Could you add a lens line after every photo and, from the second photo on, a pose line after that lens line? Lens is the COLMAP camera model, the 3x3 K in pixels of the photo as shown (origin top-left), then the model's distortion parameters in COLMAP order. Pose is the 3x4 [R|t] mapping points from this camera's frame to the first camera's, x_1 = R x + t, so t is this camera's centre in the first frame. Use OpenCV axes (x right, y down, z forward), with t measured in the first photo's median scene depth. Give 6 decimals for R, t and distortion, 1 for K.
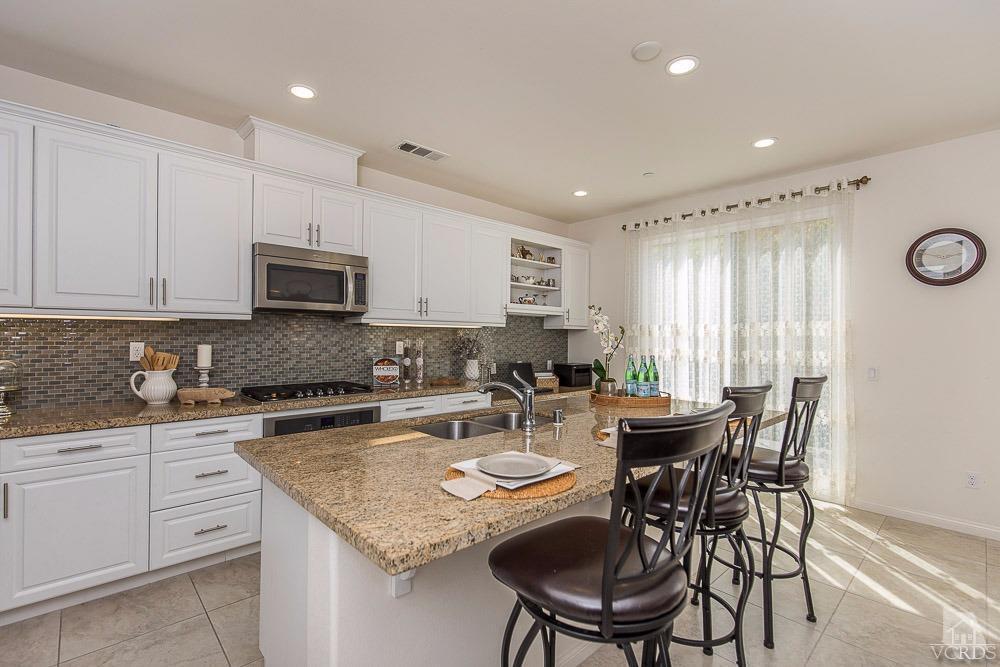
lens RADIAL K [[450.3, 0, 501.7], [0, 450.3, 334.7], [0, 0, 1]] dist [-0.003561, -0.001285]
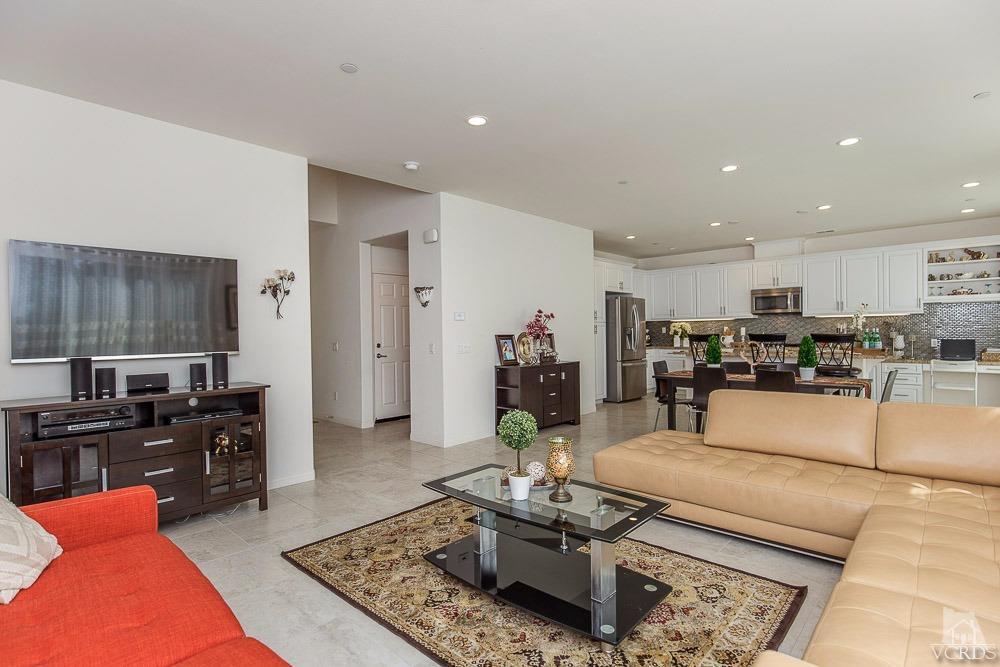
lens RADIAL K [[485.7, 0, 498.1], [0, 485.7, 335.6], [0, 0, 1]] dist [-0.011219, 0.000426]
pose [[0.054317, -0.000070, -0.998524, 2.011310], [0.017309, 0.999850, 0.000871, 0.039142], [0.998374, -0.017331, 0.054310, -0.617982]]
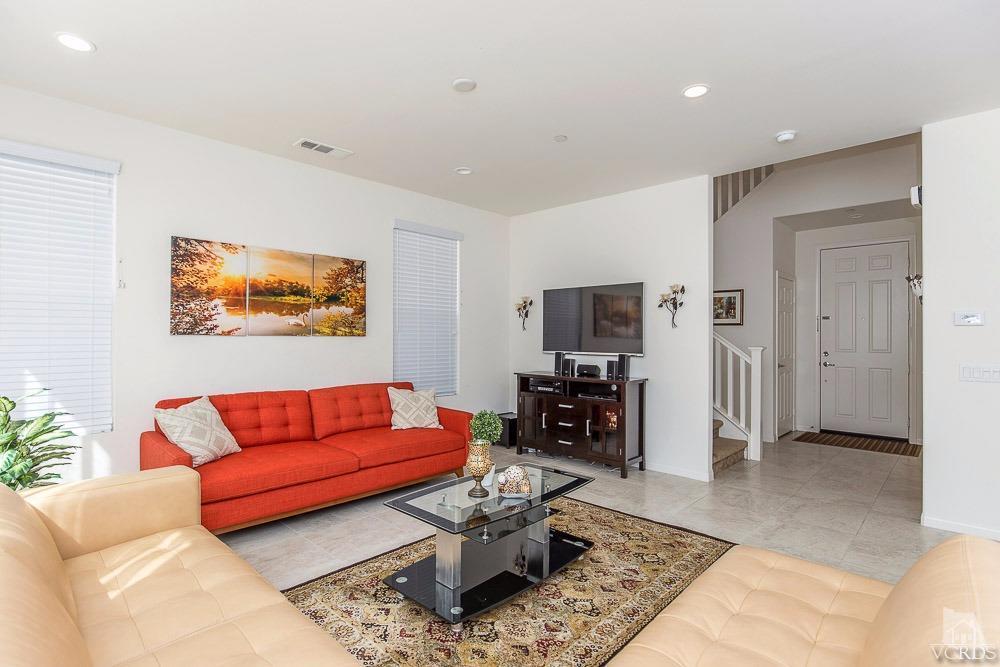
lens RADIAL K [[485.7, 0, 498.1], [0, 485.7, 335.6], [0, 0, 1]] dist [-0.011219, 0.000426]
pose [[-0.999264, -0.011065, -0.036730, 1.356906], [-0.010896, 0.999929, -0.004792, 0.023944], [0.036780, -0.004388, -0.999314, 0.239576]]
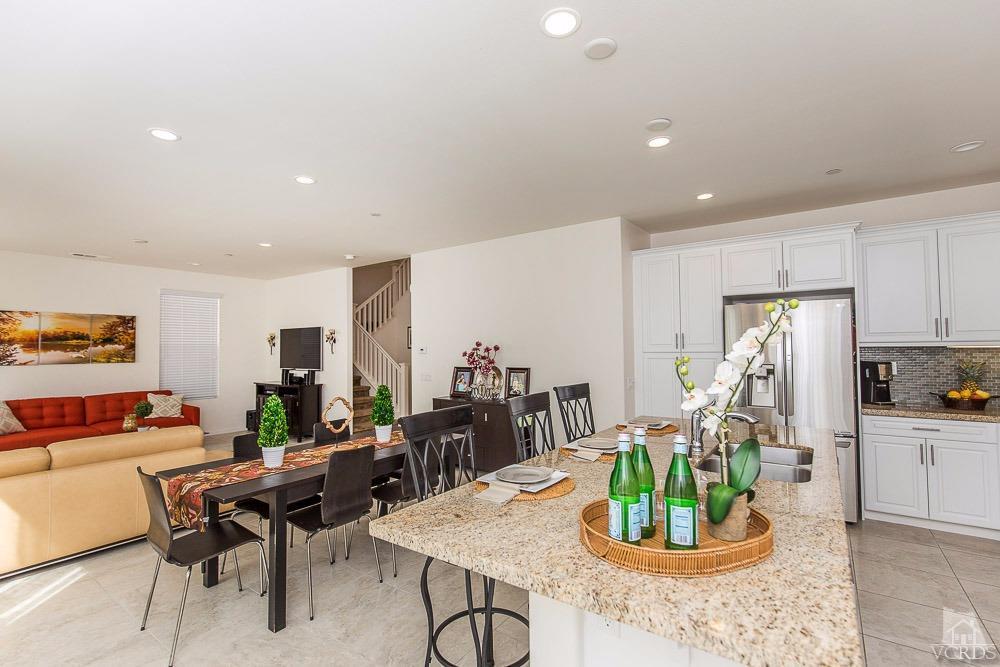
lens RADIAL K [[450.3, 0, 501.7], [0, 450.3, 334.7], [0, 0, 1]] dist [-0.003561, -0.001285]
pose [[-0.981108, -0.001180, -0.193455, 0.440925], [0.004949, 0.999501, -0.031193, -0.030281], [0.193396, -0.031561, -0.980613, 1.192977]]
